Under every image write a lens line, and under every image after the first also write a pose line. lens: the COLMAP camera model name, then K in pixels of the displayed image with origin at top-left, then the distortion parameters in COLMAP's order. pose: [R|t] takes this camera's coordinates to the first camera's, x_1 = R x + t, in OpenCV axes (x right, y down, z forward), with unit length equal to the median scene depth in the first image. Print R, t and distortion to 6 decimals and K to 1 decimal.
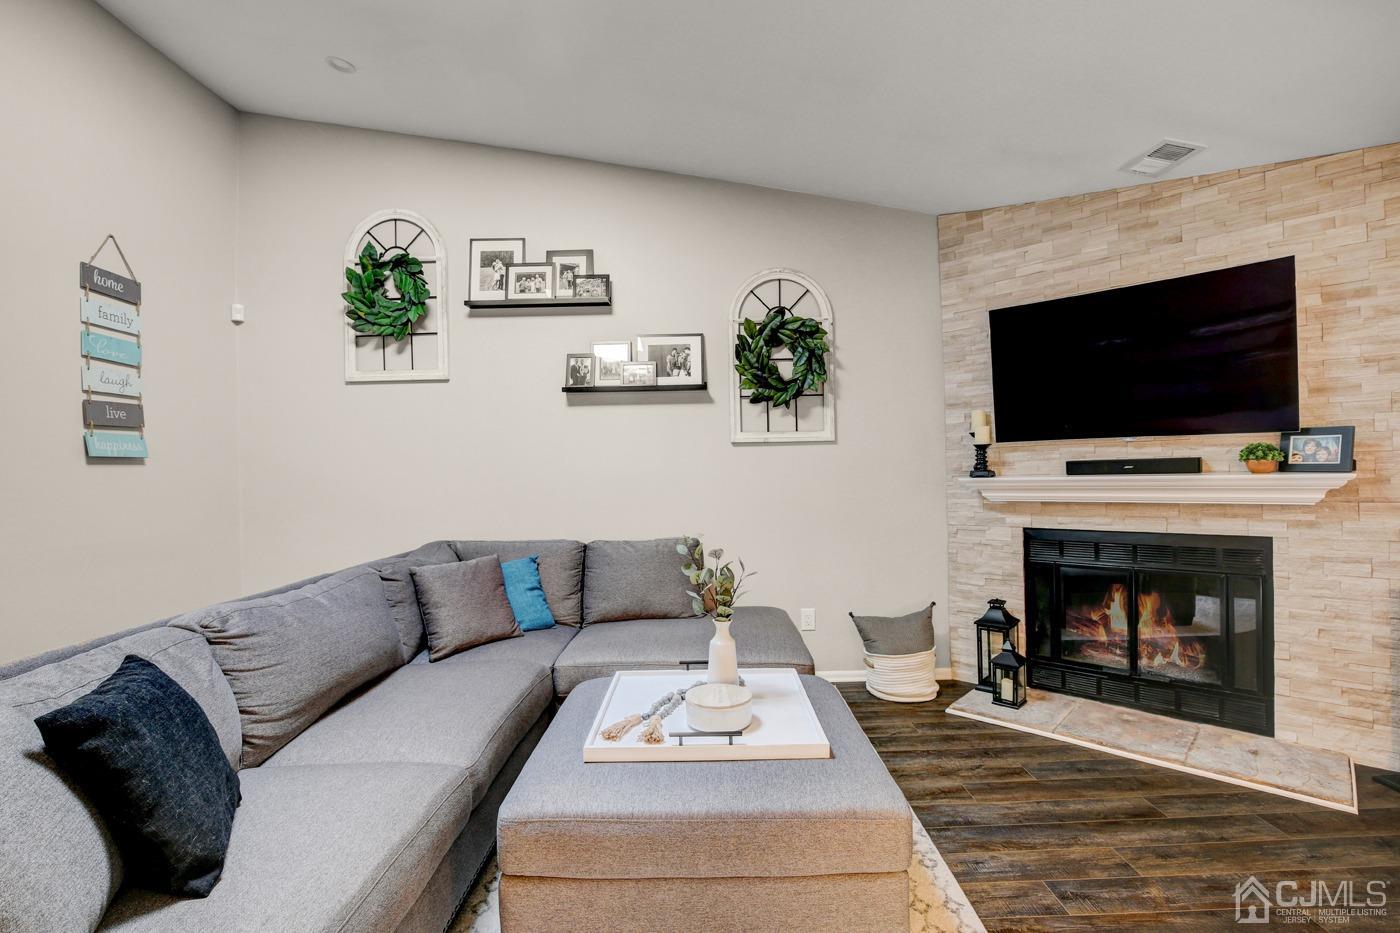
lens RADIAL K [[637.8, 0, 712.2], [0, 637.8, 470.1], [0, 0, 1]] dist [-0.038176, 0.005851]
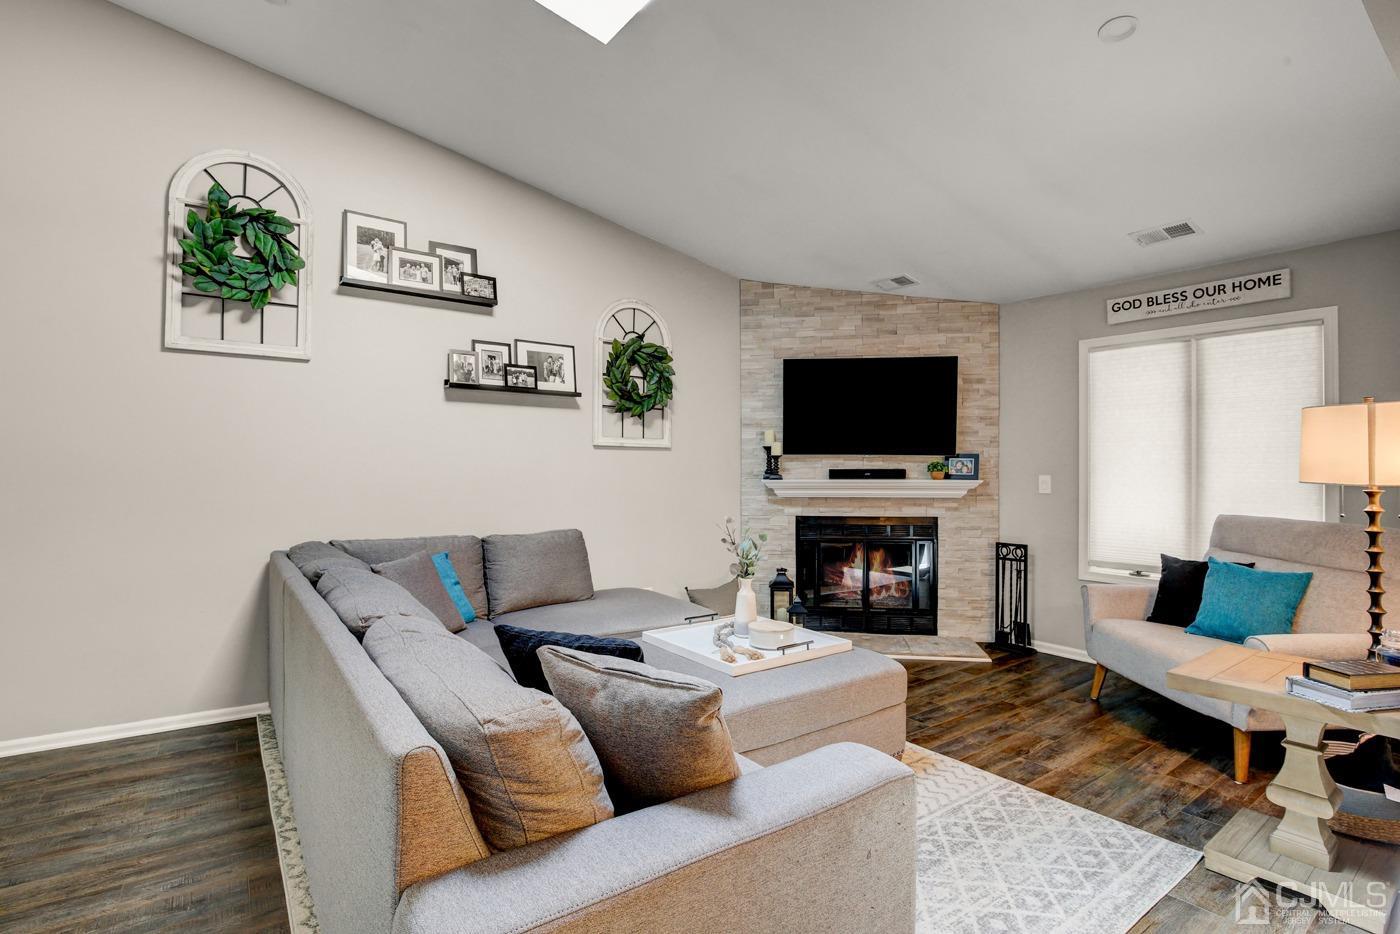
lens RADIAL K [[637.8, 0, 713.7], [0, 637.8, 464.8], [0, 0, 1]] dist [-0.038176, 0.005851]
pose [[0.811523, 0.027923, 0.583652, -0.486782], [-0.021217, 0.999607, -0.018322, 0.008038], [-0.583934, 0.002485, 0.811797, -0.045189]]
